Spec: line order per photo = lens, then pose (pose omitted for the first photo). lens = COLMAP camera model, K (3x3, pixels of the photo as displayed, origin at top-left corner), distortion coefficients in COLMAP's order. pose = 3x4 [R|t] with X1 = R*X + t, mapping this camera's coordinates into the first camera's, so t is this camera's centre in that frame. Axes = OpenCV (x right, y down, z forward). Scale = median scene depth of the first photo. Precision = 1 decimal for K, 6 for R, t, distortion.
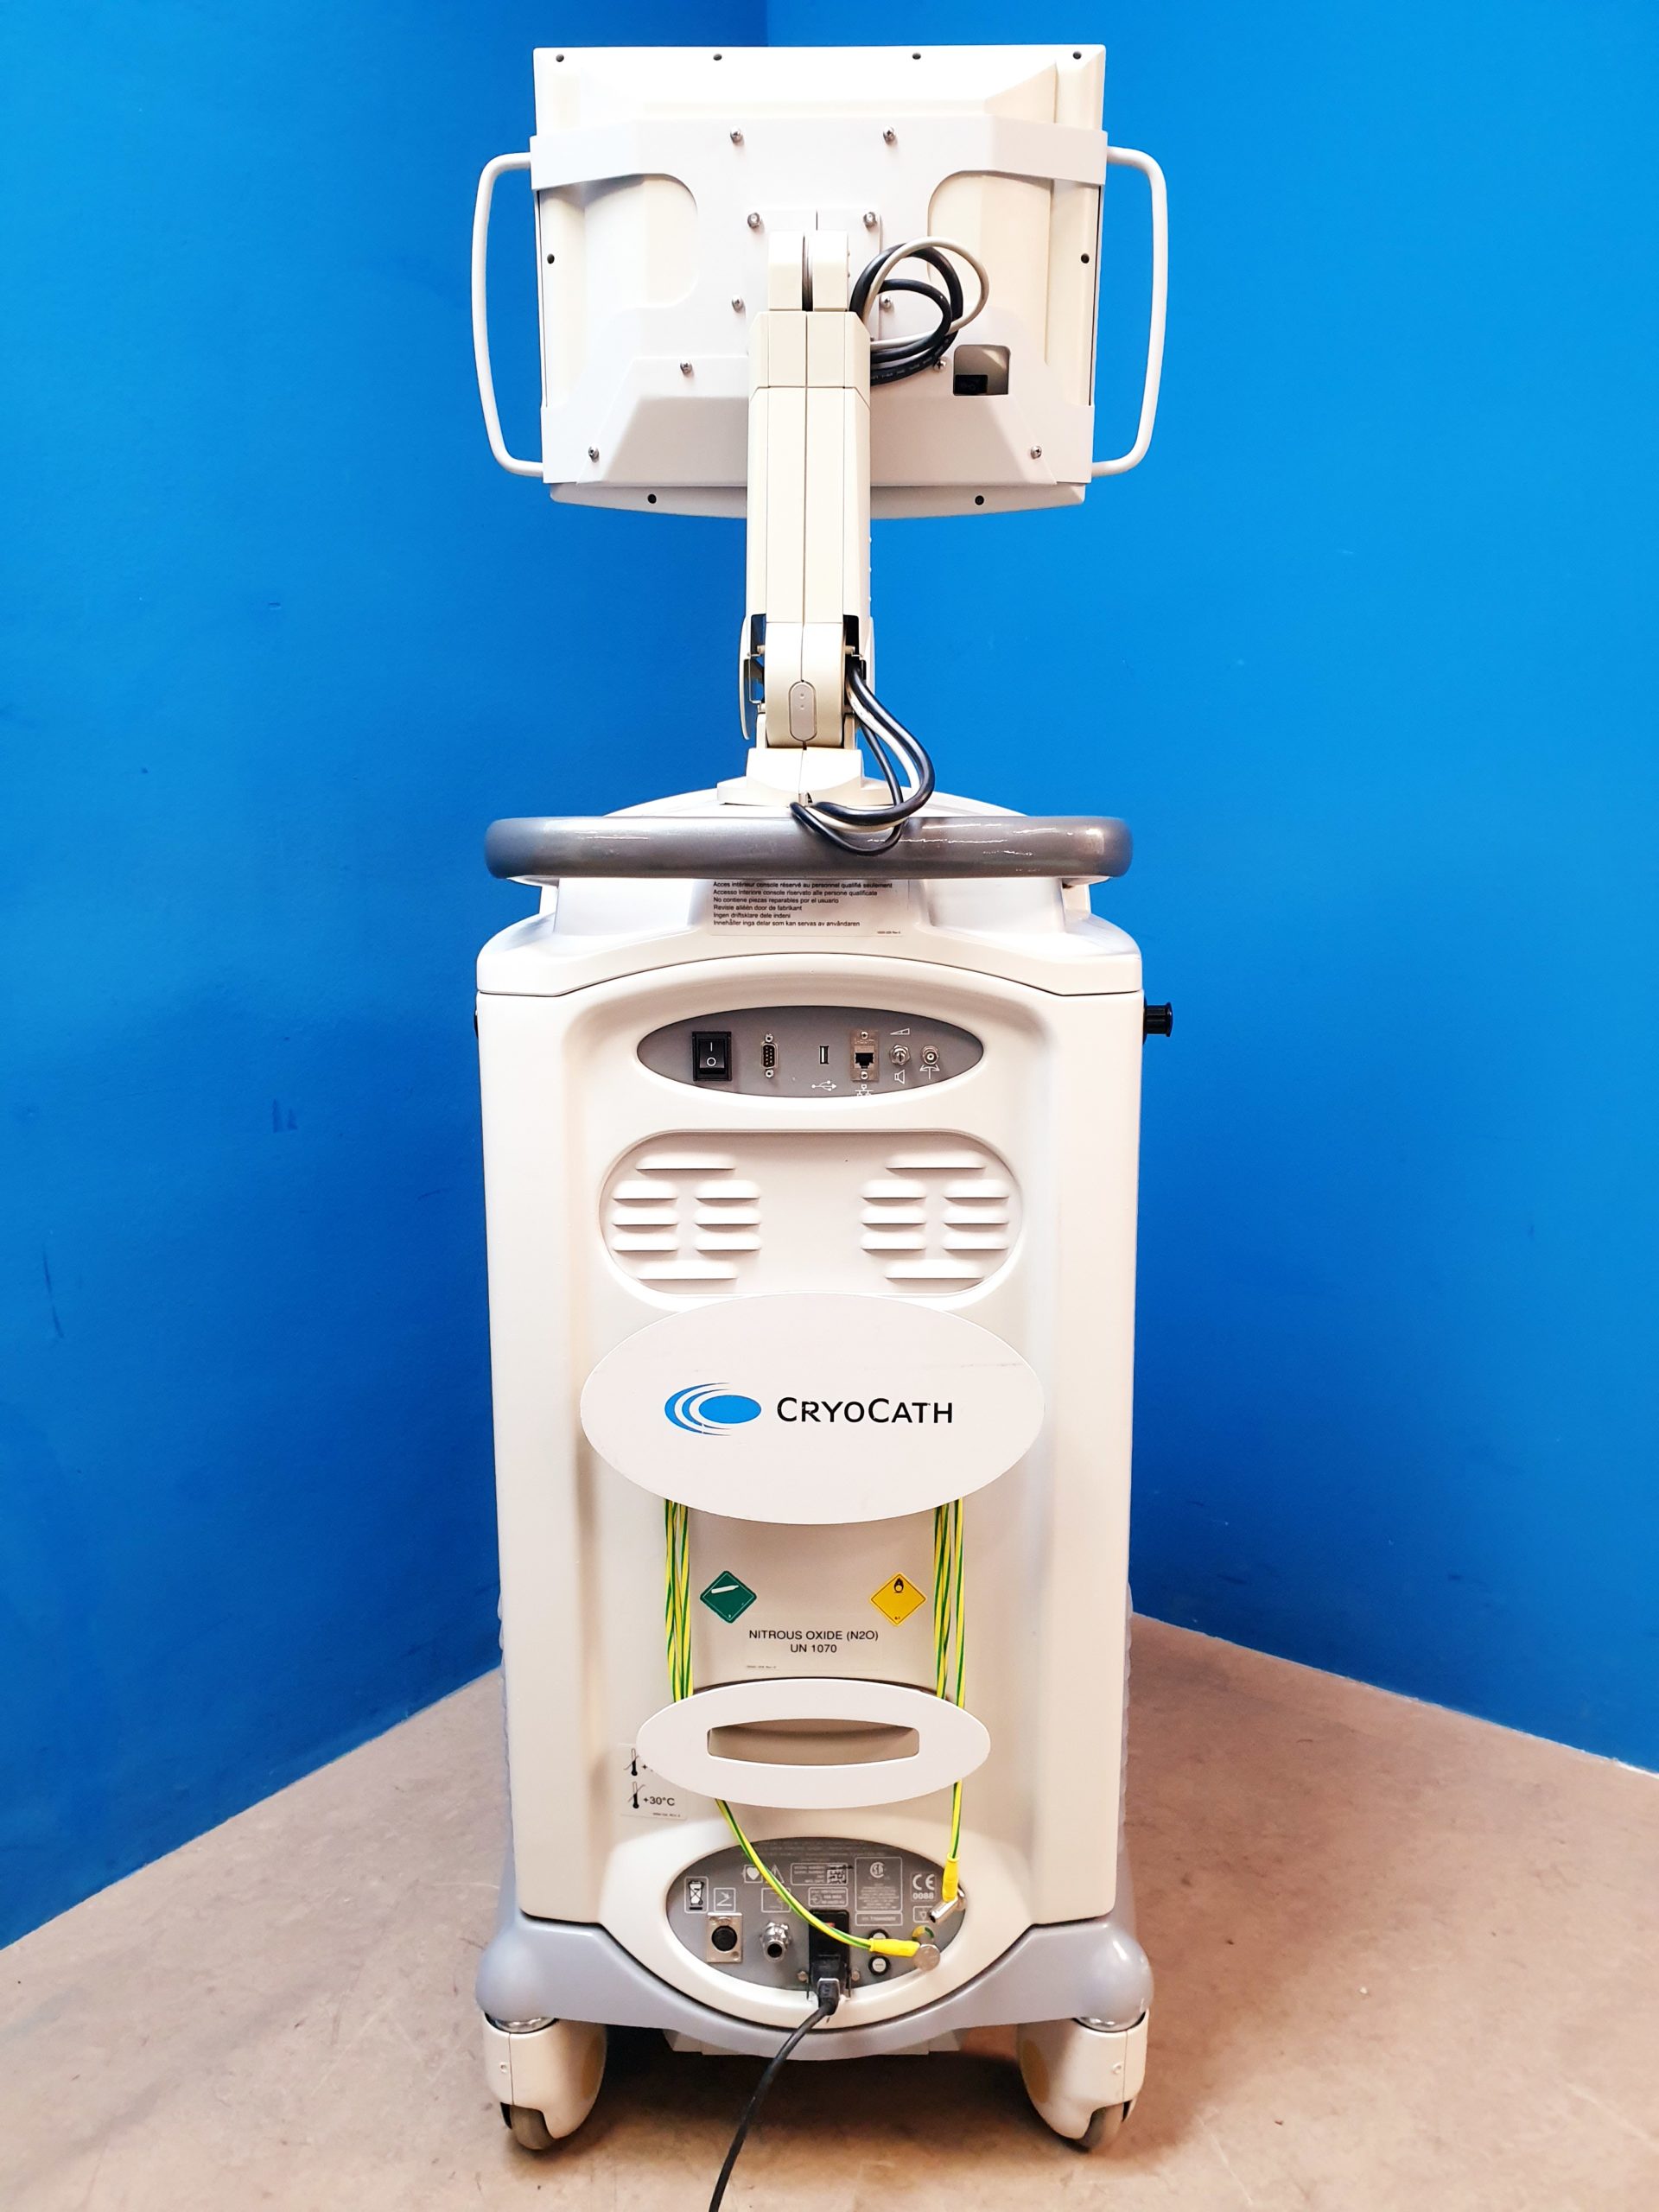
lens RADIAL K [[1742.9, 0, 833.5], [0, 1742.9, 1111.6], [0, 0, 1]] dist [-0.002718, 0.032514]
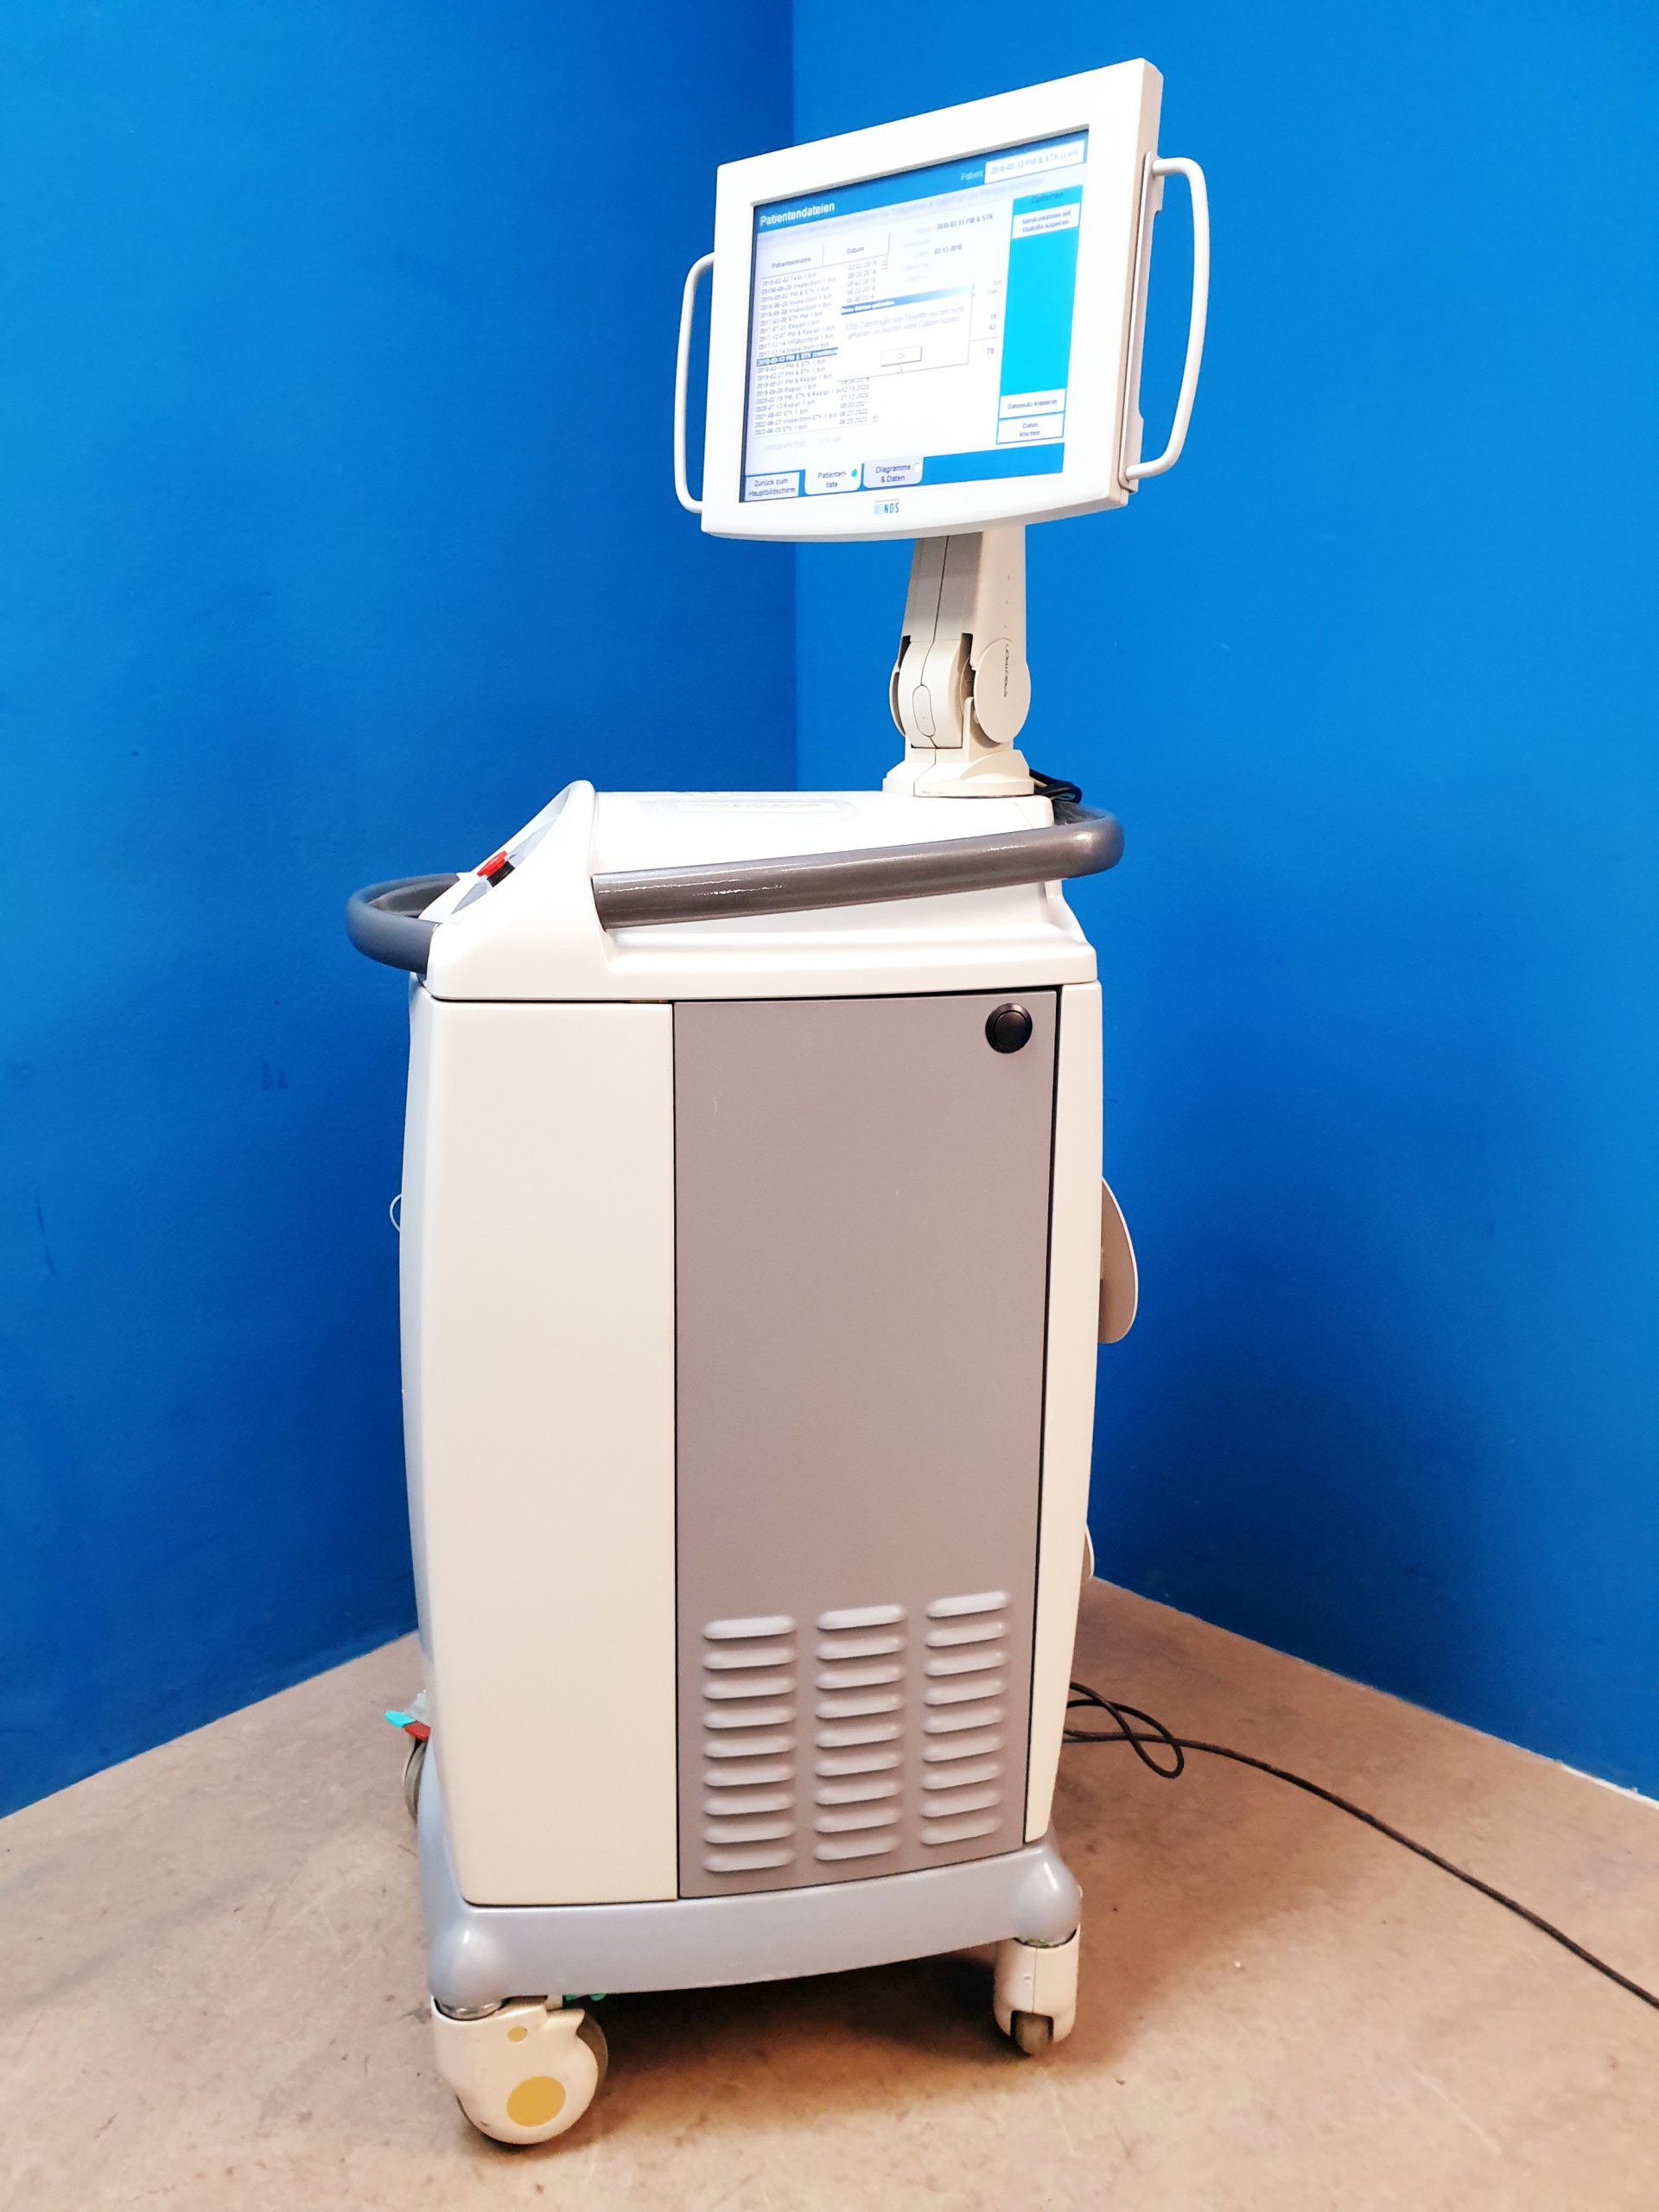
lens RADIAL K [[1742.9, 0, 820.2], [0, 1742.9, 1117.4], [0, 0, 1]] dist [-0.002718, 0.032514]
pose [[0.993137, 0.034414, -0.111781, 0.146804], [-0.030238, 0.998788, 0.038840, -0.024991], [0.112982, -0.035193, 0.992974, -0.026119]]
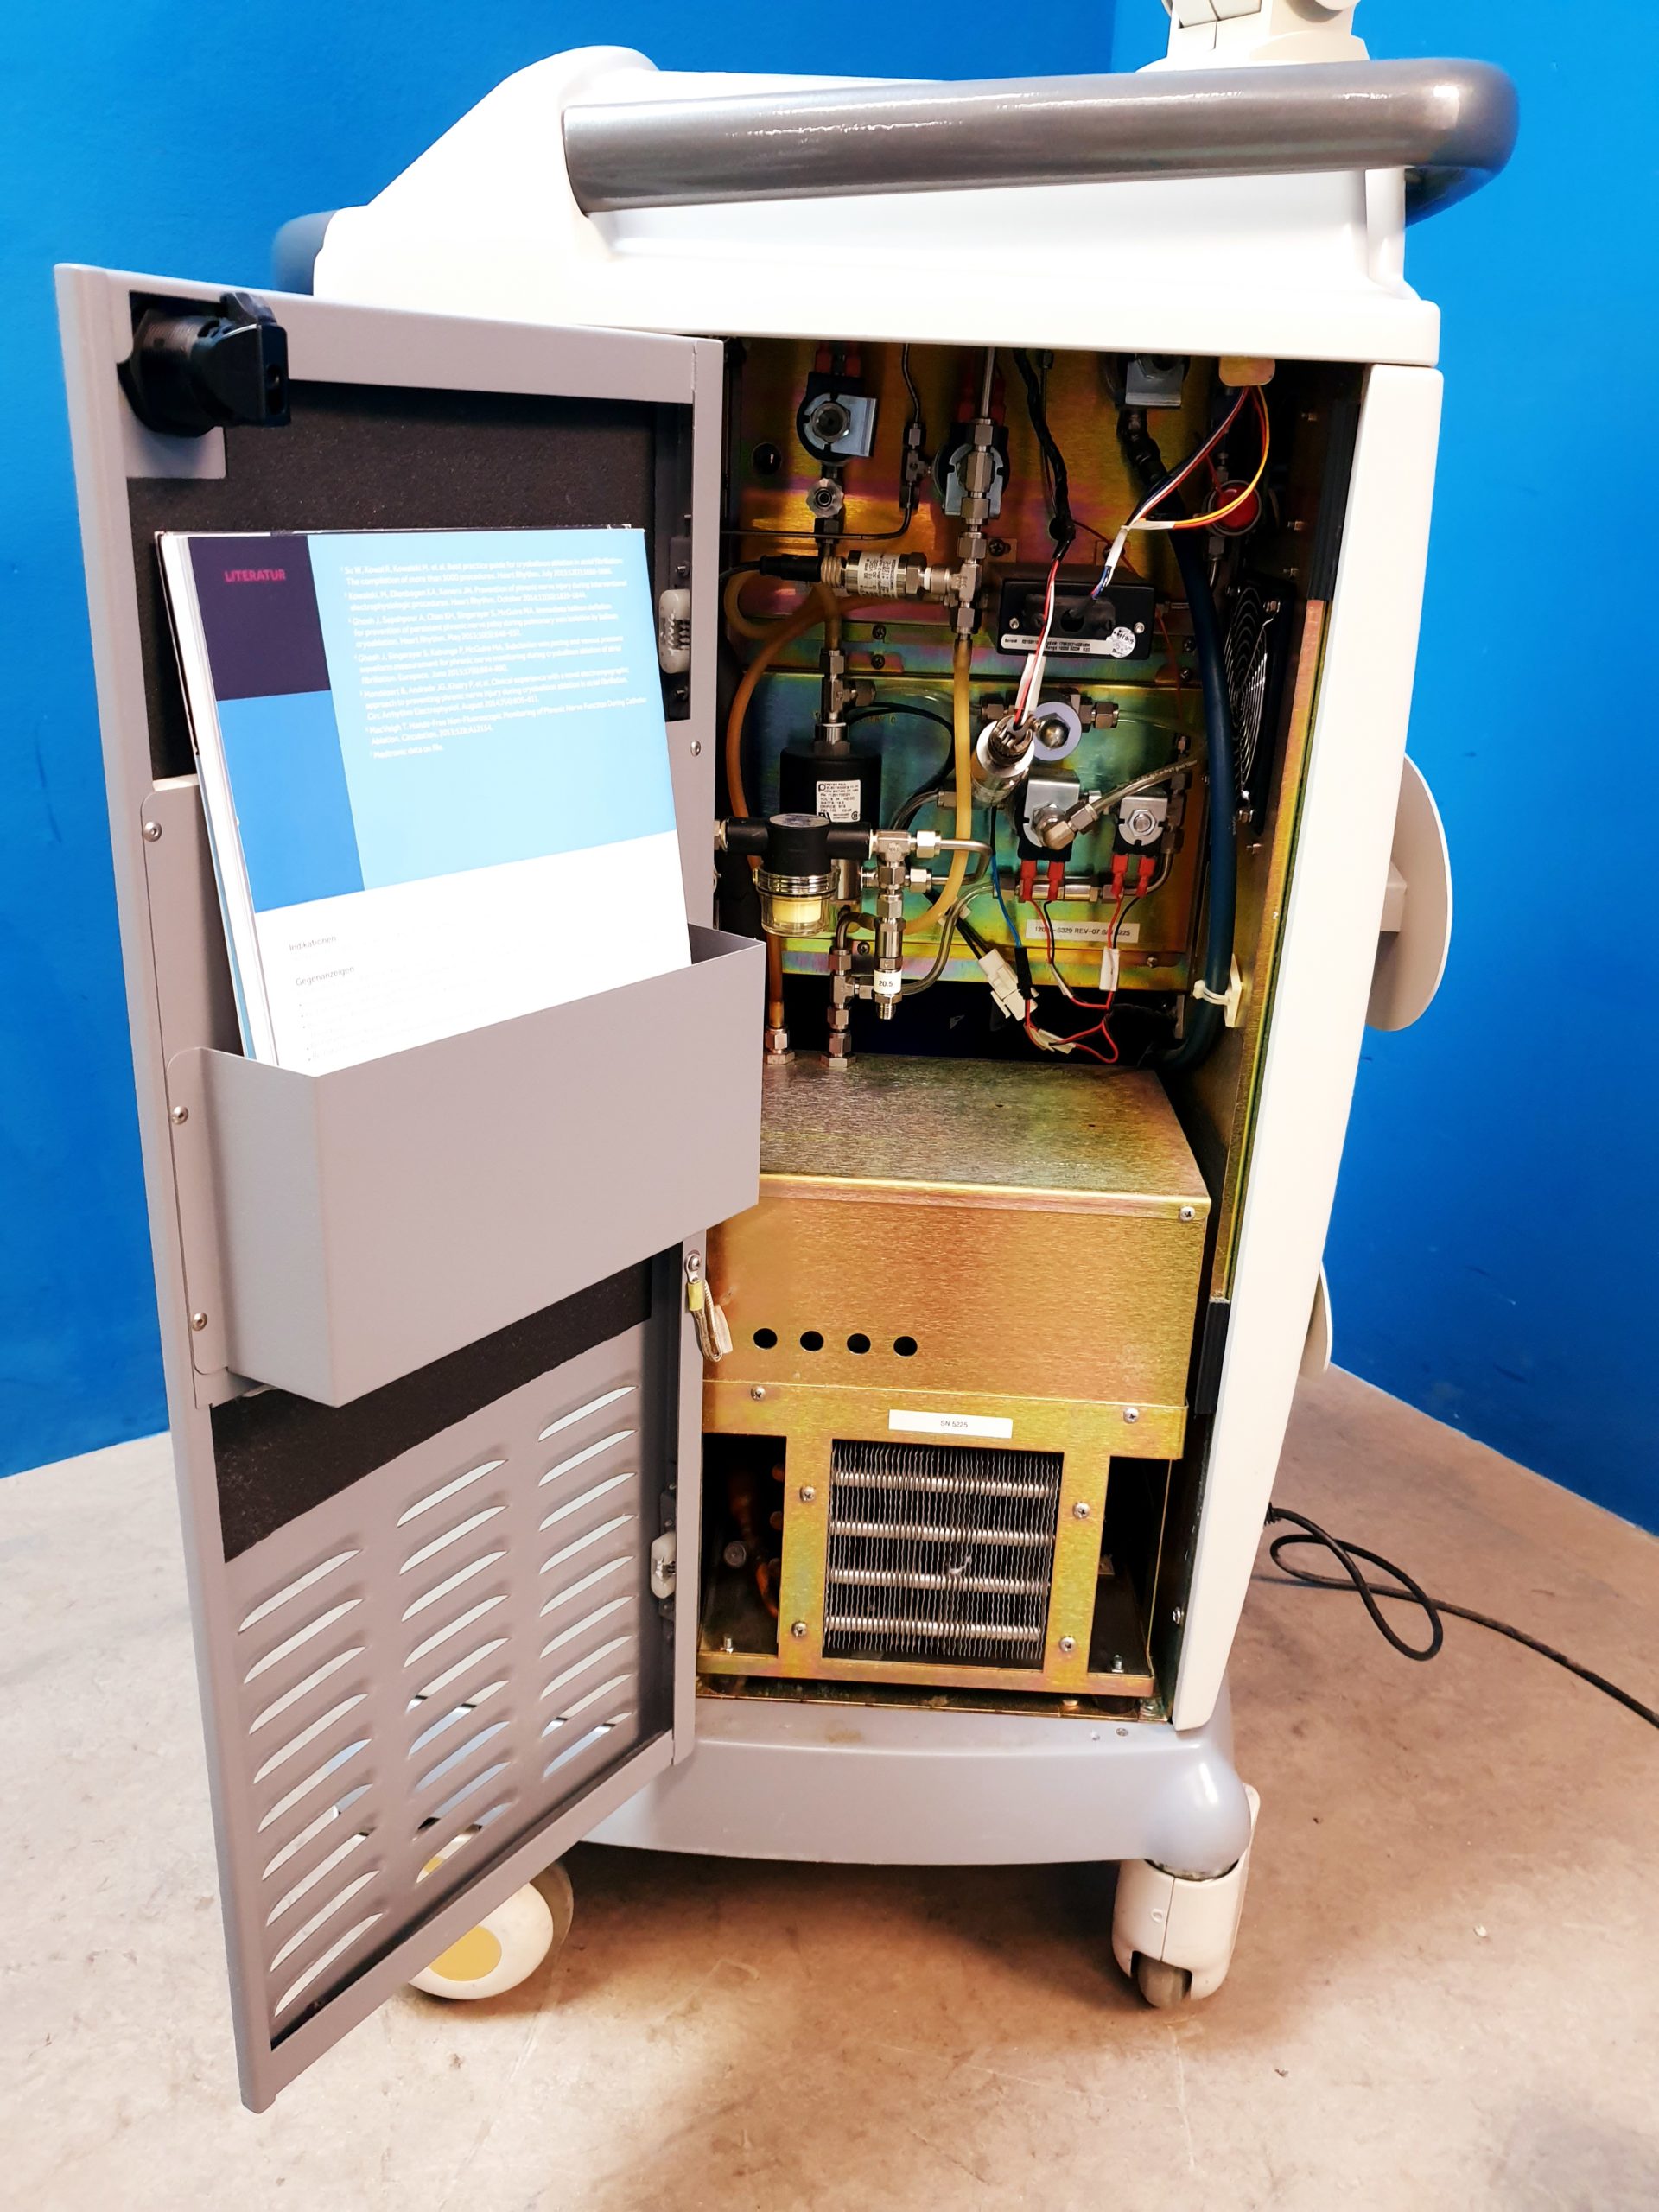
lens RADIAL K [[1742.9, 0, 826.3], [0, 1742.9, 1099.6], [0, 0, 1]] dist [-0.002718, 0.032514]
pose [[0.946434, 0.149598, -0.286152, 0.188241], [-0.102430, 0.979526, 0.173309, 0.062172], [0.306220, -0.134715, 0.942380, 0.261526]]
